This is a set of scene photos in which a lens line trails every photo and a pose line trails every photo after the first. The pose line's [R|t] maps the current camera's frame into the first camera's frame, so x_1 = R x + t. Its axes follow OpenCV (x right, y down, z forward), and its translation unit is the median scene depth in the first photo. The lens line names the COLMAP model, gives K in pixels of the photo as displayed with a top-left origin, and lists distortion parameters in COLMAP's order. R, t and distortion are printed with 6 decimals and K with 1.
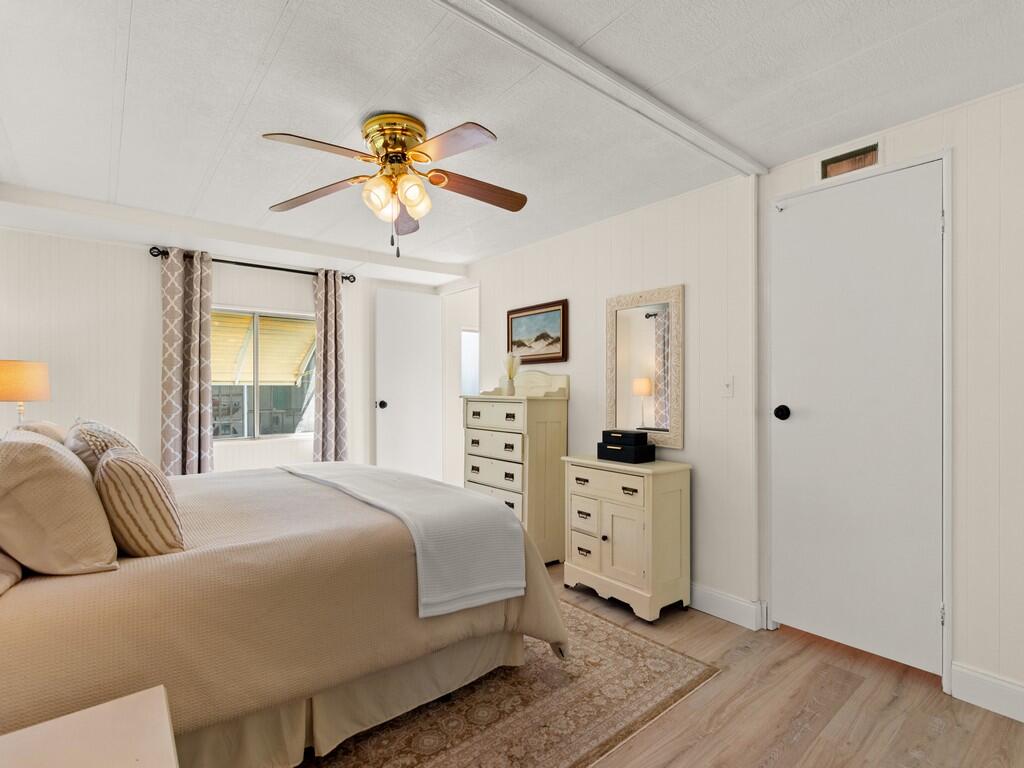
lens RADIAL K [[501.1, 0, 512.0], [0, 501.1, 384.0], [0, 0, 1]] dist [-0.017968, -0.000120]
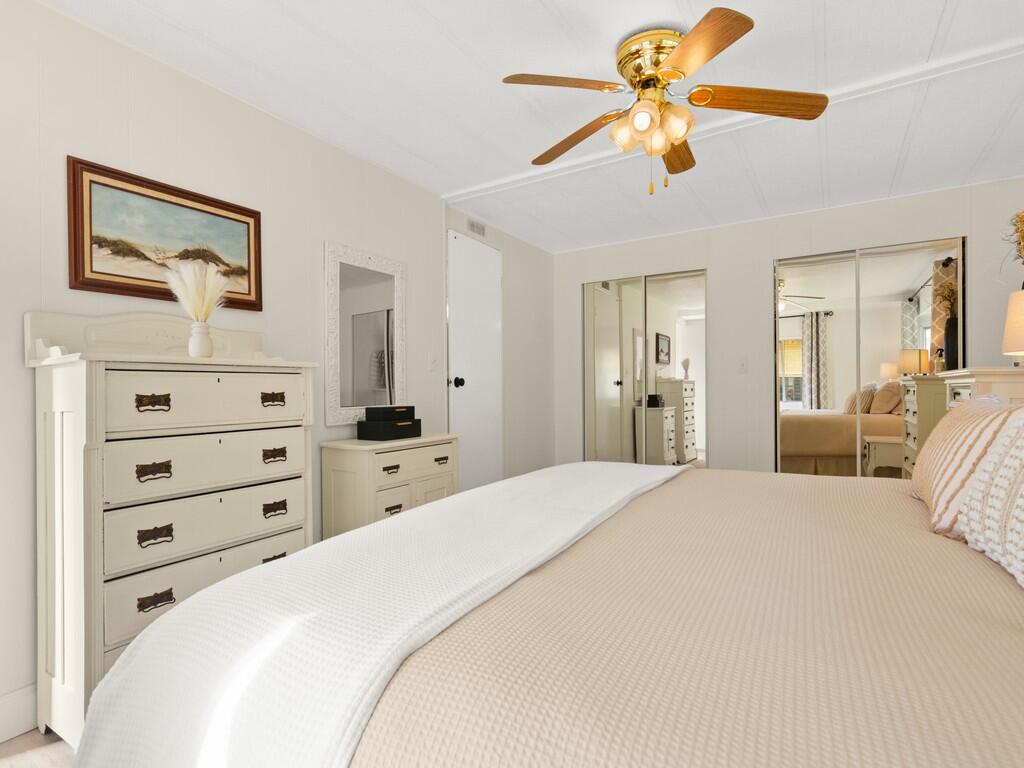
lens RADIAL K [[501.1, 0, 512.0], [0, 501.1, 384.0], [0, 0, 1]] dist [-0.017968, -0.000120]
pose [[-0.318202, 0.009606, 0.947974, -0.574199], [0.000556, 0.999950, -0.009946, 0.052132], [-0.948023, -0.002637, -0.318191, 0.884809]]
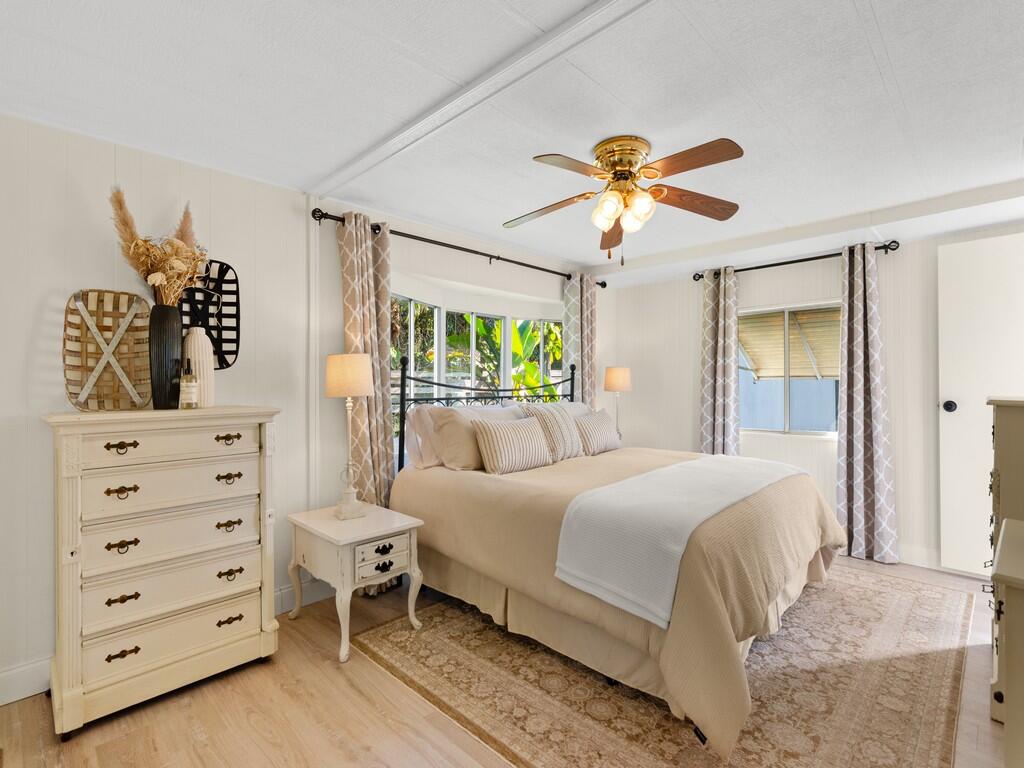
lens RADIAL K [[496.7, 0, 517.1], [0, 496.7, 378.9], [0, 0, 1]] dist [-0.002749, -0.000144]
pose [[0.099962, -0.002255, -0.994989, 0.666000], [0.009839, 0.999951, -0.001277, -0.006449], [0.994943, -0.009662, 0.099980, 0.524856]]
